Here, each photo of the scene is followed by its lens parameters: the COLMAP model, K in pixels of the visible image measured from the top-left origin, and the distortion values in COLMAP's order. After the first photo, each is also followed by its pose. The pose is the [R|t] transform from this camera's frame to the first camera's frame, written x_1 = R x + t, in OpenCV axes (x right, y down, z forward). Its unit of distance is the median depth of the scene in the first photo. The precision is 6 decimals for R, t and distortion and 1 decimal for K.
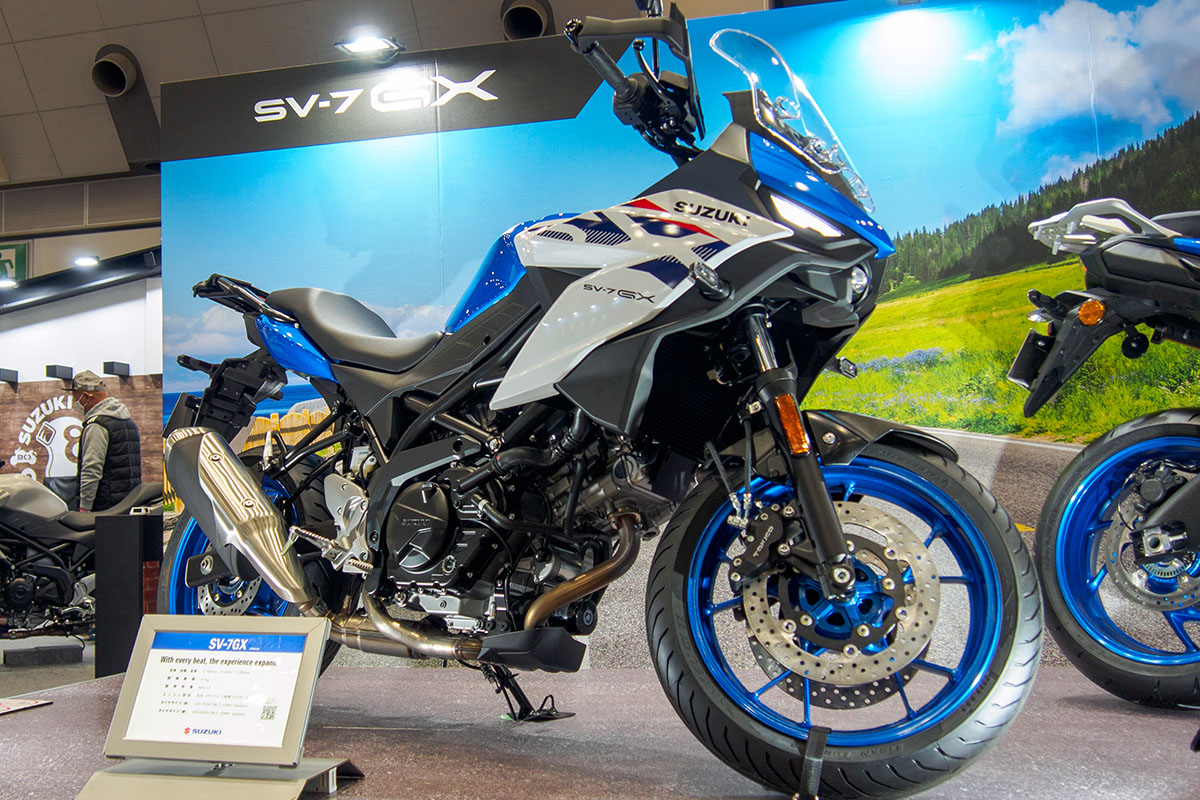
lens RADIAL K [[990.8, 0, 636.2], [0, 990.8, 452.0], [0, 0, 1]] dist [-0.058970, 0.005392]
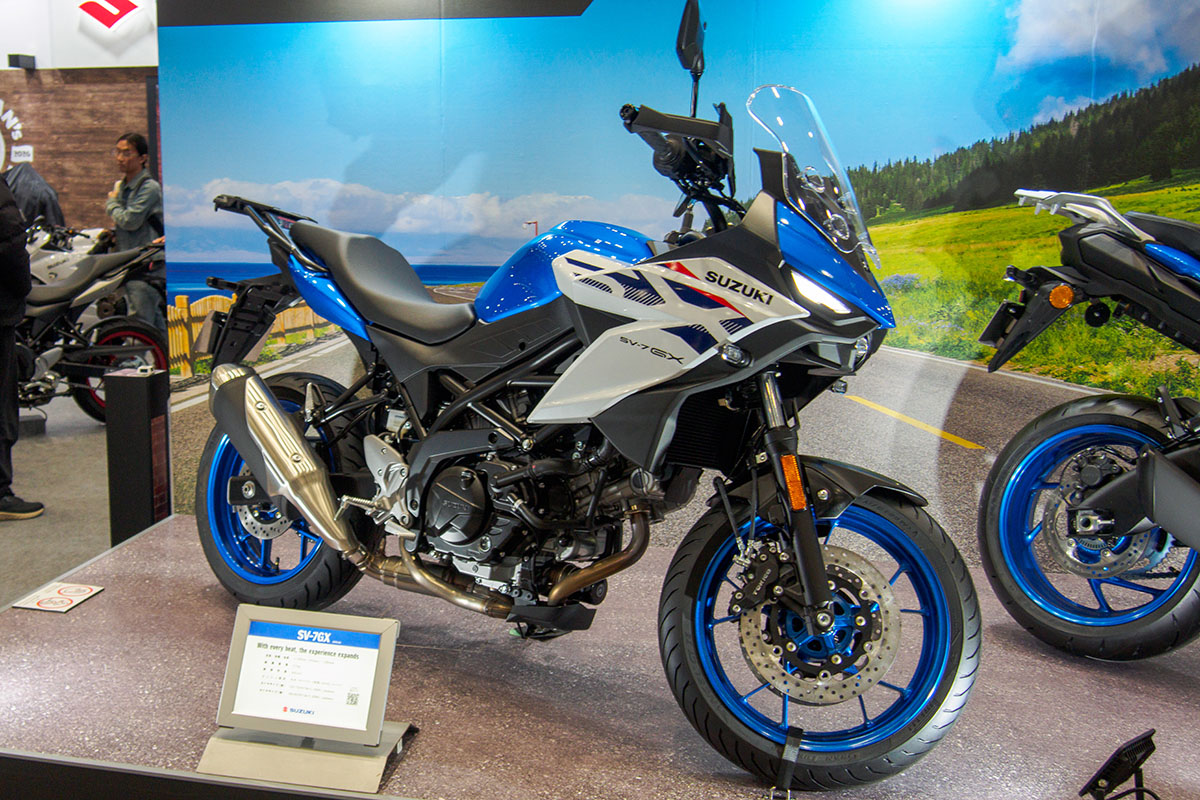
lens RADIAL K [[1006.7, 0, 600.0], [0, 1006.7, 400.0], [0, 0, 1]] dist [-0.058123, 0.006729]
pose [[0.998305, 0.052650, 0.024820, -0.089911], [-0.056426, 0.980036, 0.190647, -0.281549], [-0.014287, -0.191724, 0.981345, -0.131118]]
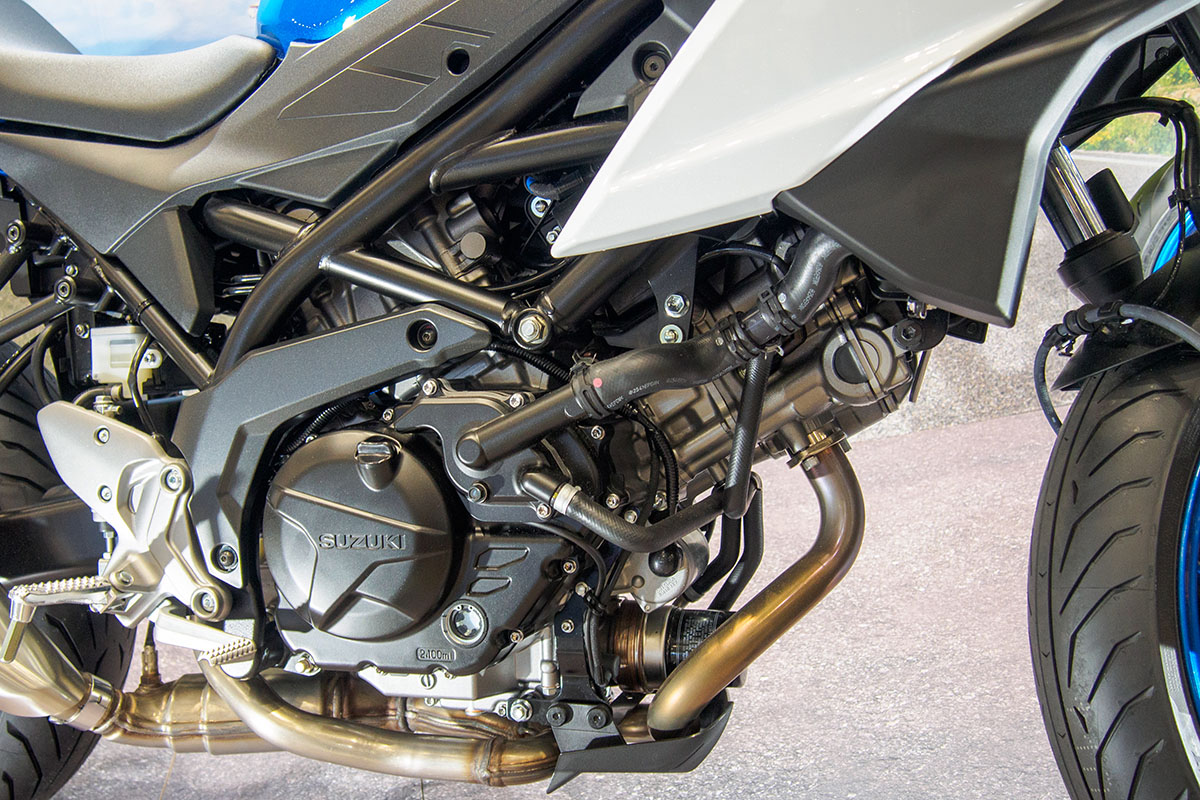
lens RADIAL K [[1006.7, 0, 600.0], [0, 1006.7, 400.0], [0, 0, 1]] dist [-0.058123, 0.006729]
pose [[0.939130, -0.156638, 0.305775, -0.246647], [0.069860, 0.958488, 0.276441, -0.091681], [-0.336383, -0.238253, 0.911088, 0.599602]]
